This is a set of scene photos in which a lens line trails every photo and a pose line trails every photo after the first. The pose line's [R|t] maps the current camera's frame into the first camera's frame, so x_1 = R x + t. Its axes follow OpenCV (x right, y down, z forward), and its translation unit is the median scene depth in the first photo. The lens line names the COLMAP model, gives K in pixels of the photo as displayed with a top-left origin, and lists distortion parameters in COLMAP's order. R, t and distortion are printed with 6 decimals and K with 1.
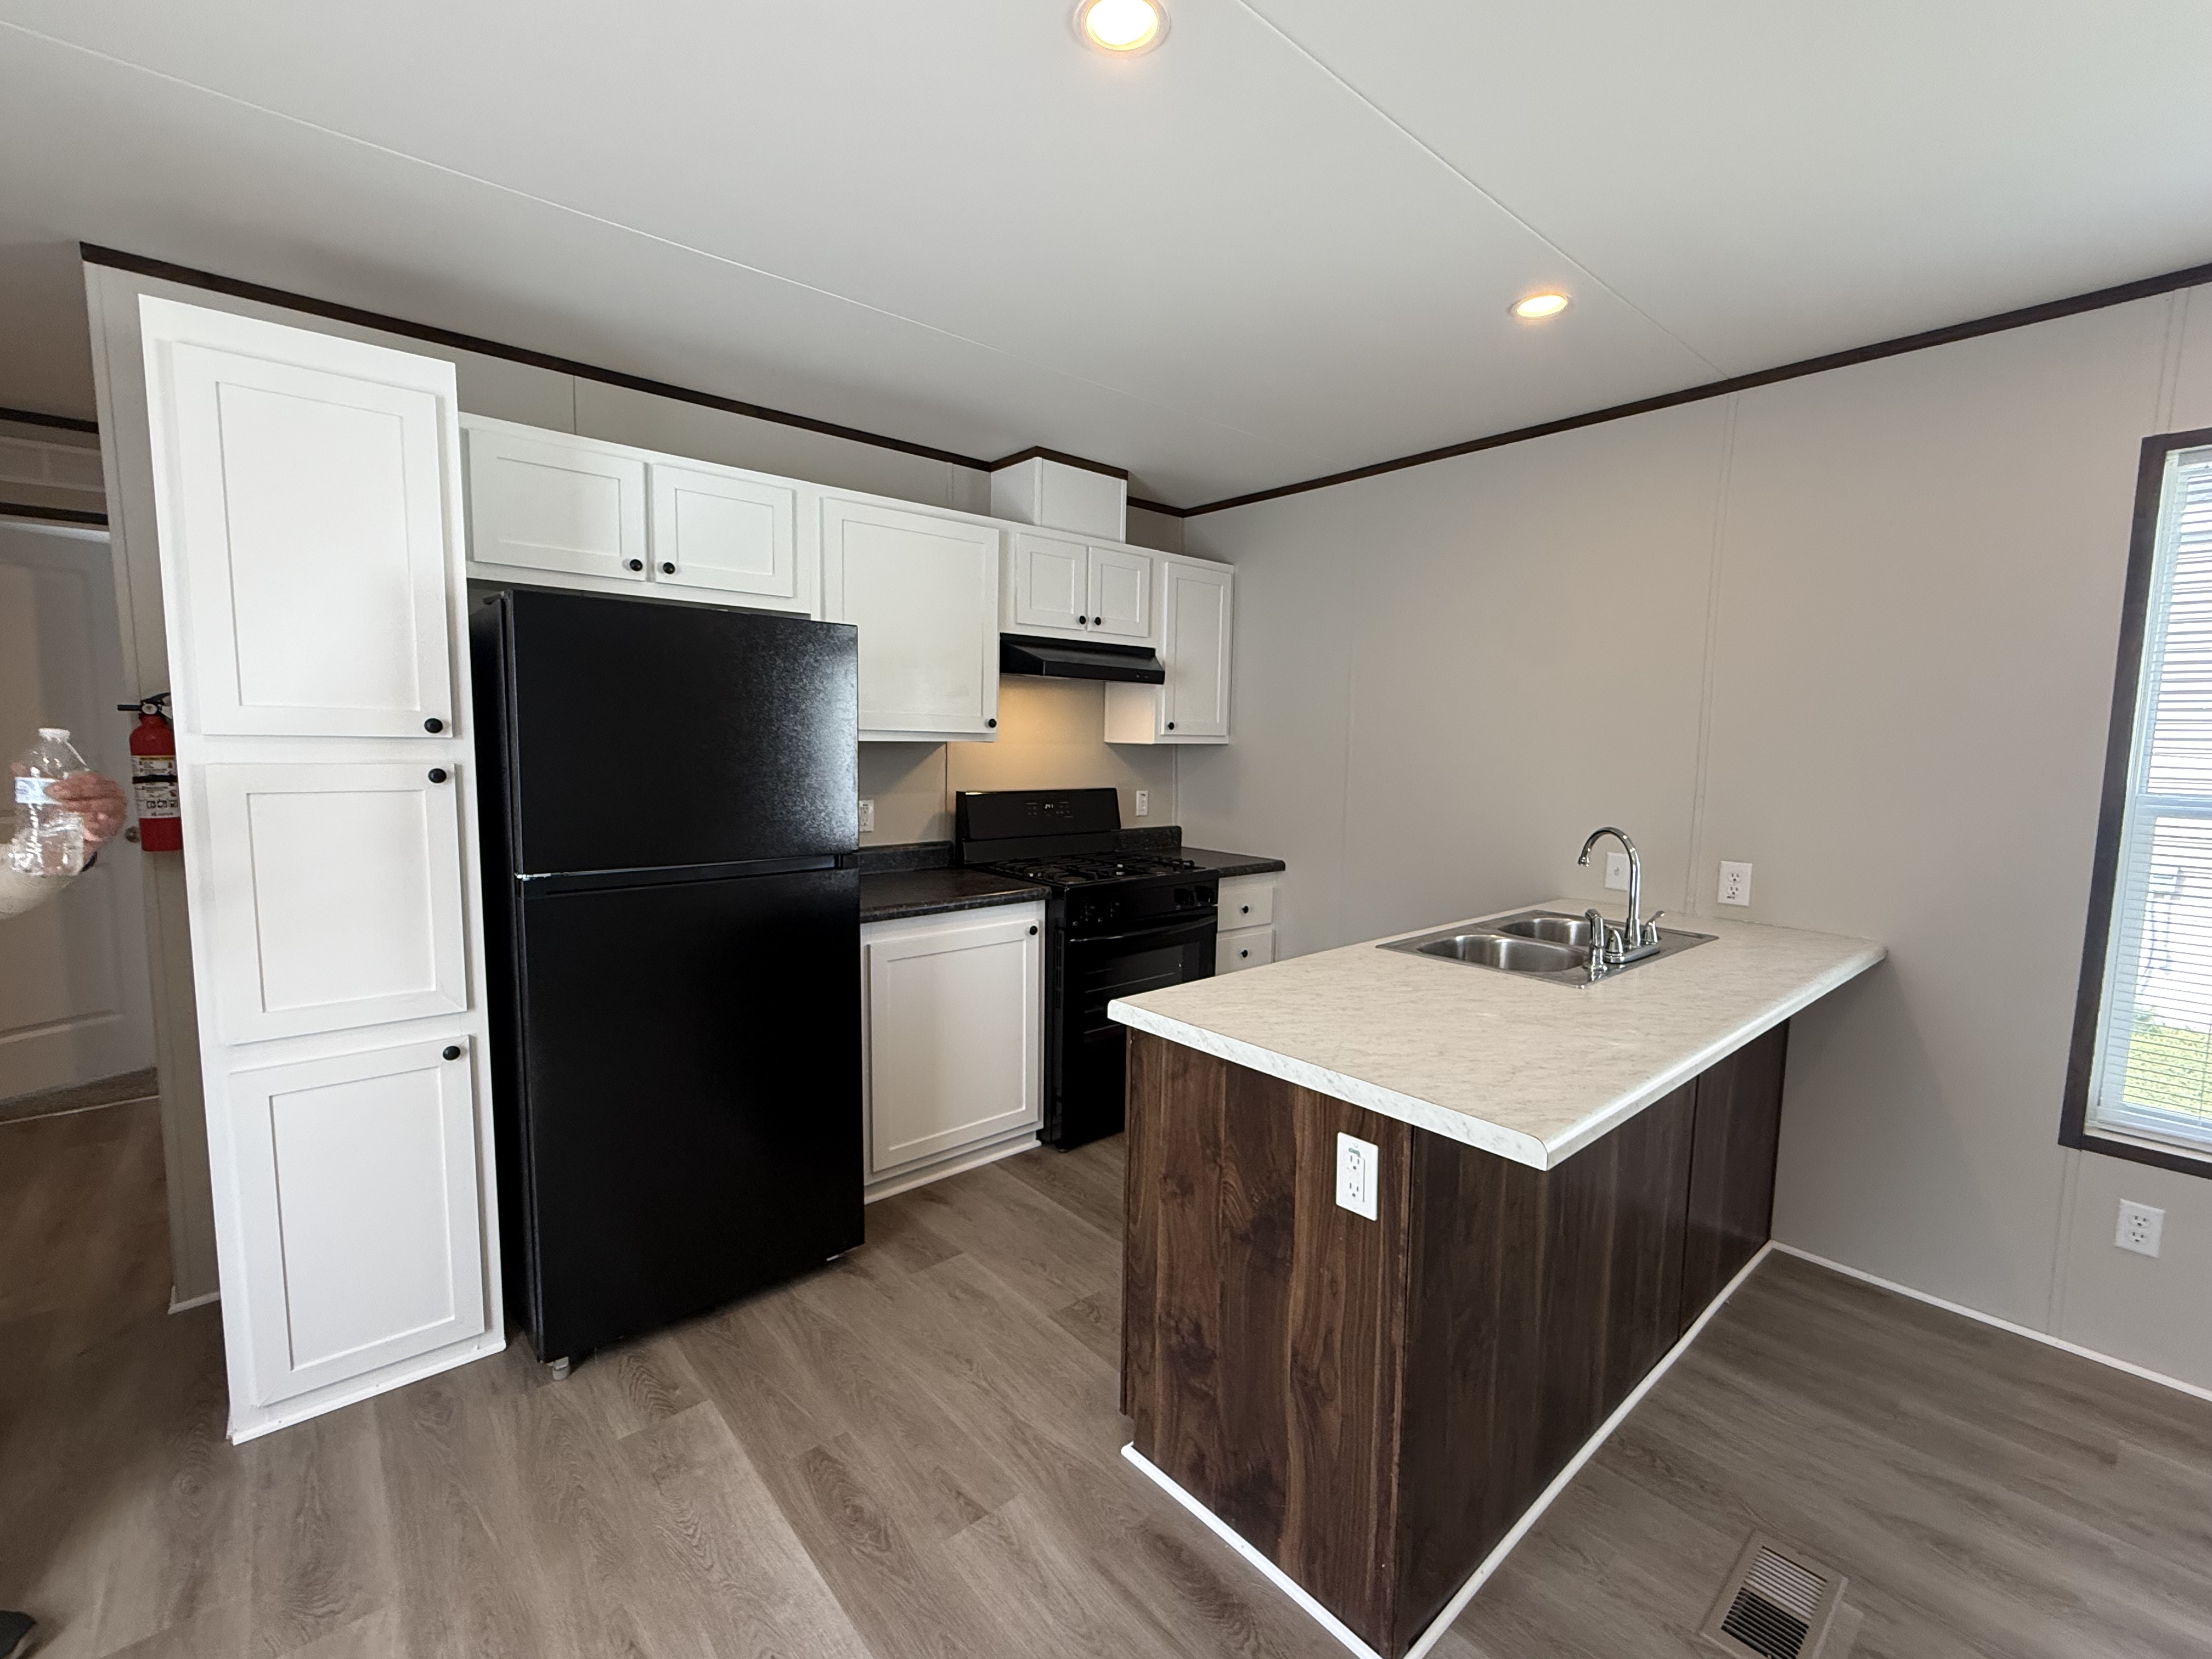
lens RADIAL K [[937.6, 0, 1111.9], [0, 937.6, 830.6], [0, 0, 1]] dist [-0.010653, -0.001021]
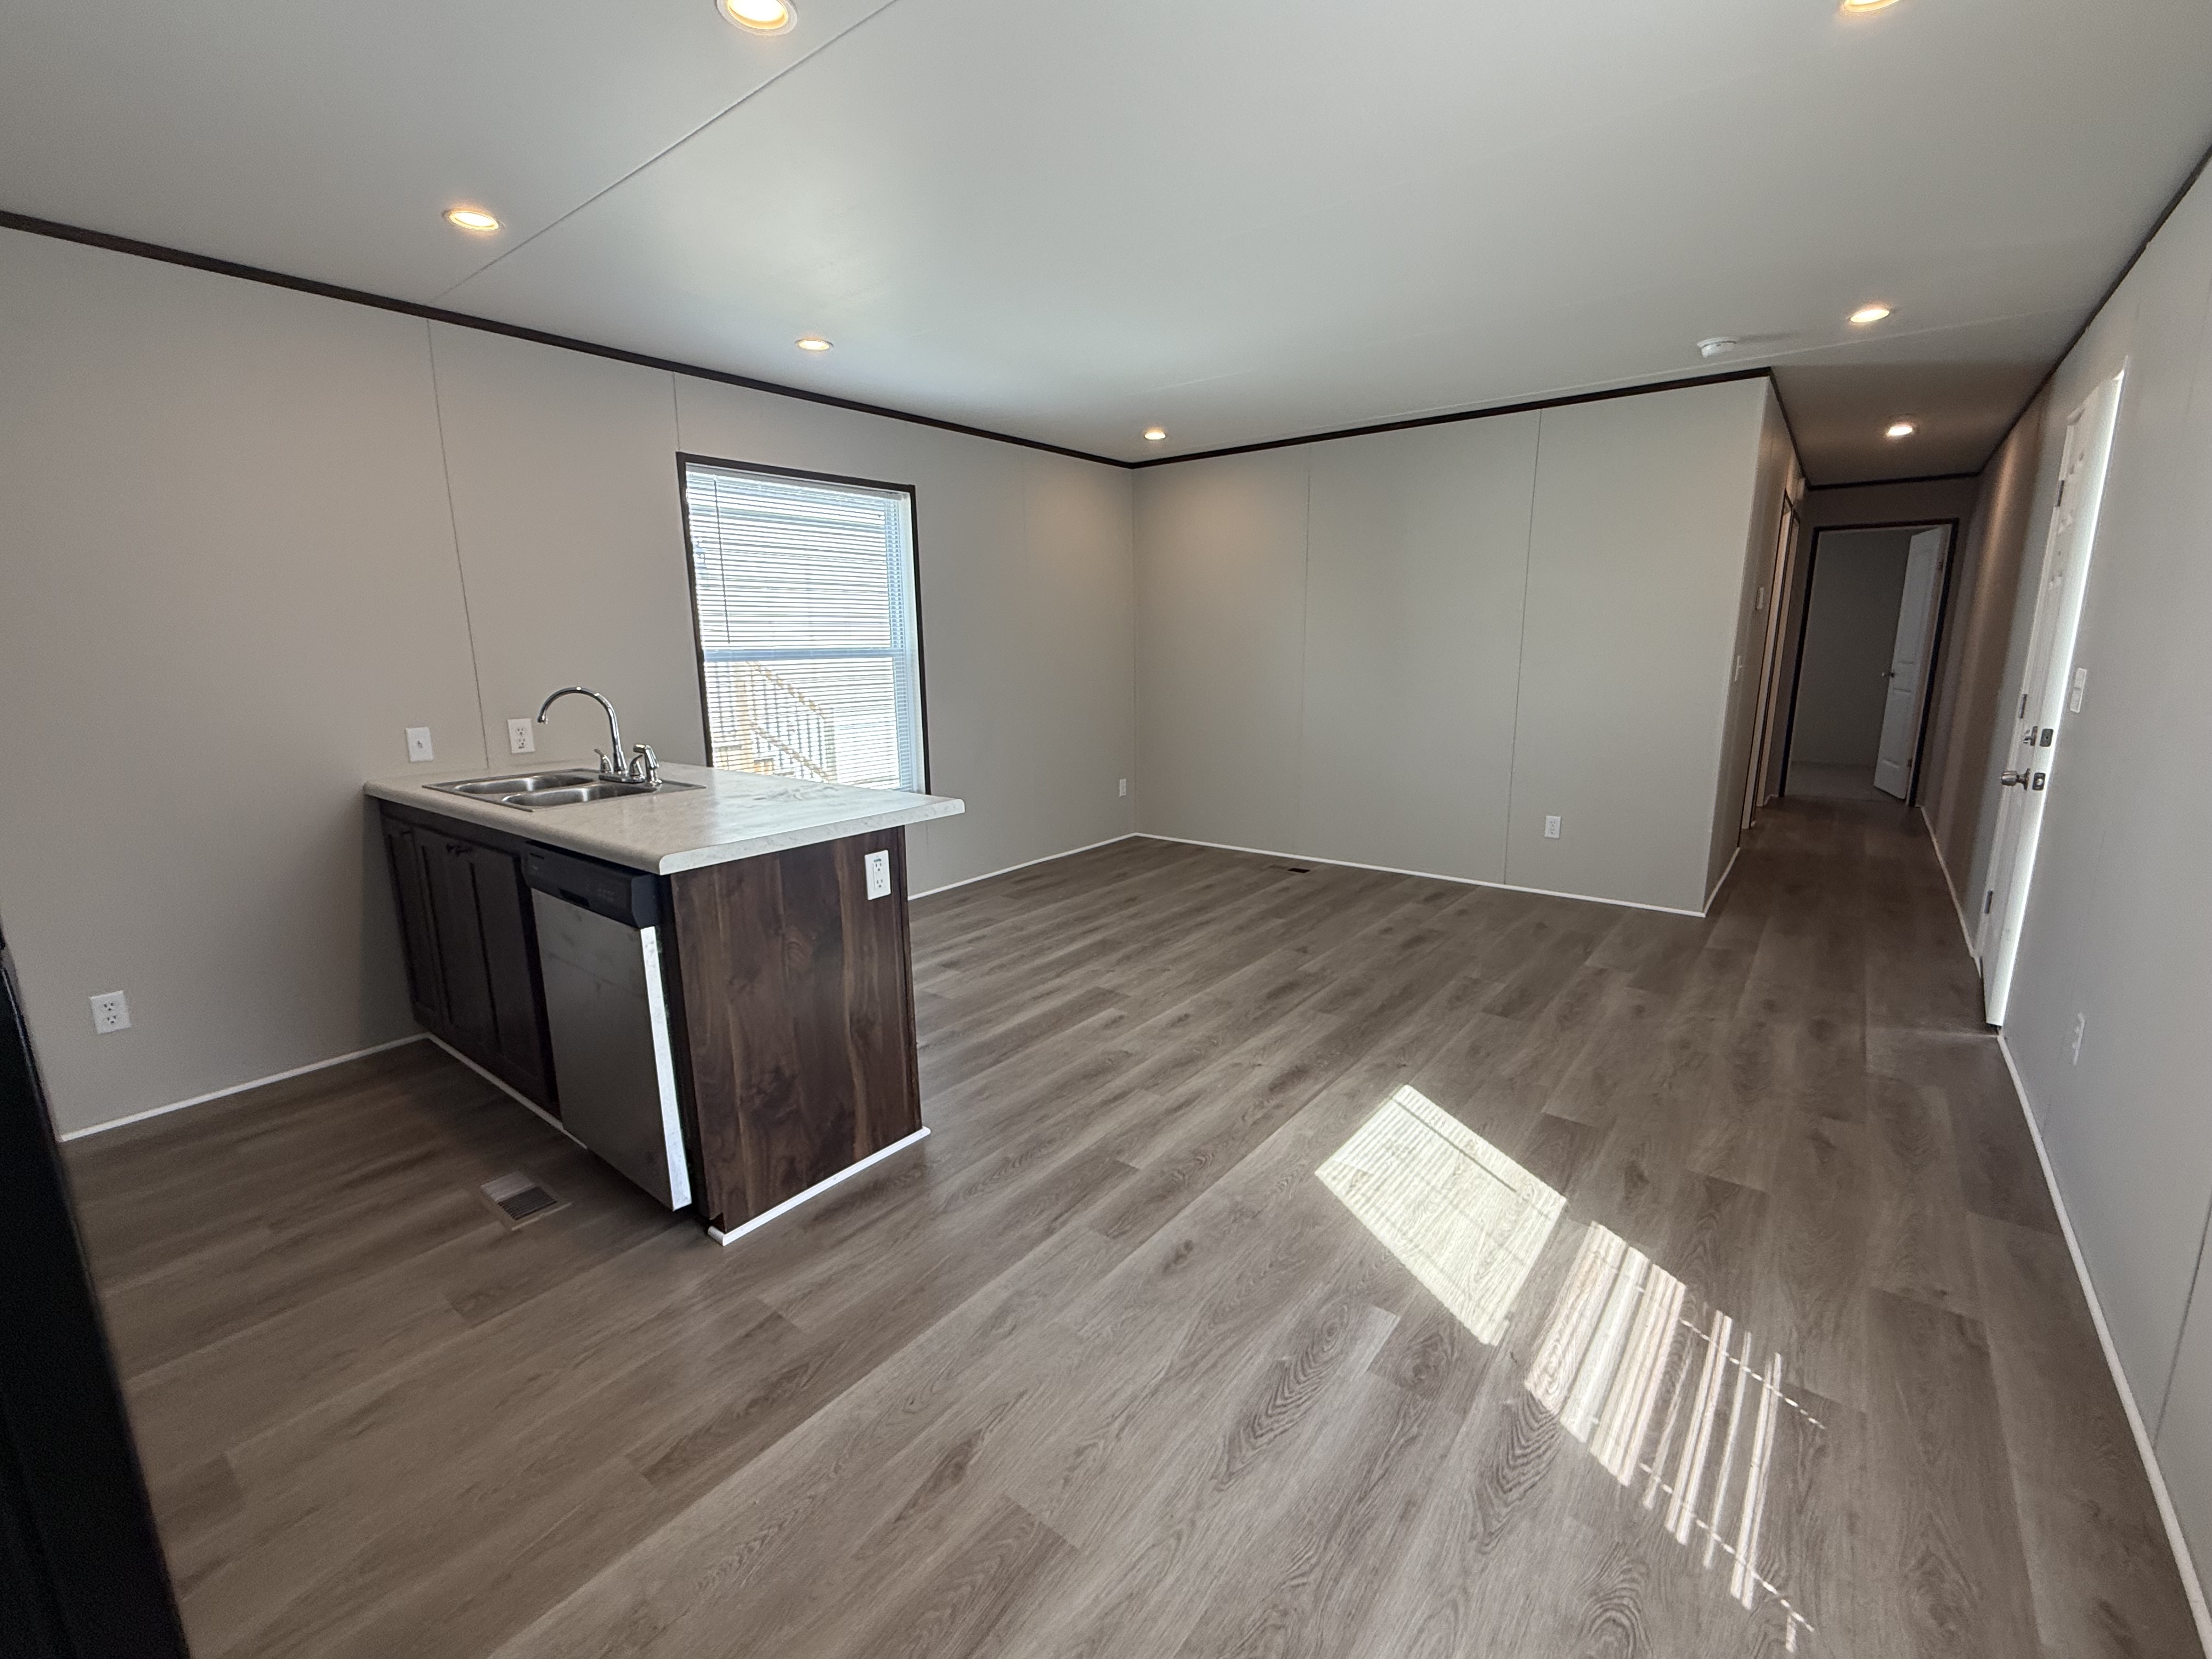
lens RADIAL K [[937.6, 0, 1111.0], [0, 937.6, 833.2], [0, 0, 1]] dist [-0.010653, -0.001021]
pose [[-0.191863, -0.204363, 0.959909, -1.179093], [0.107371, 0.967838, 0.227512, -0.032759], [-0.975531, 0.146718, -0.163750, 0.715600]]
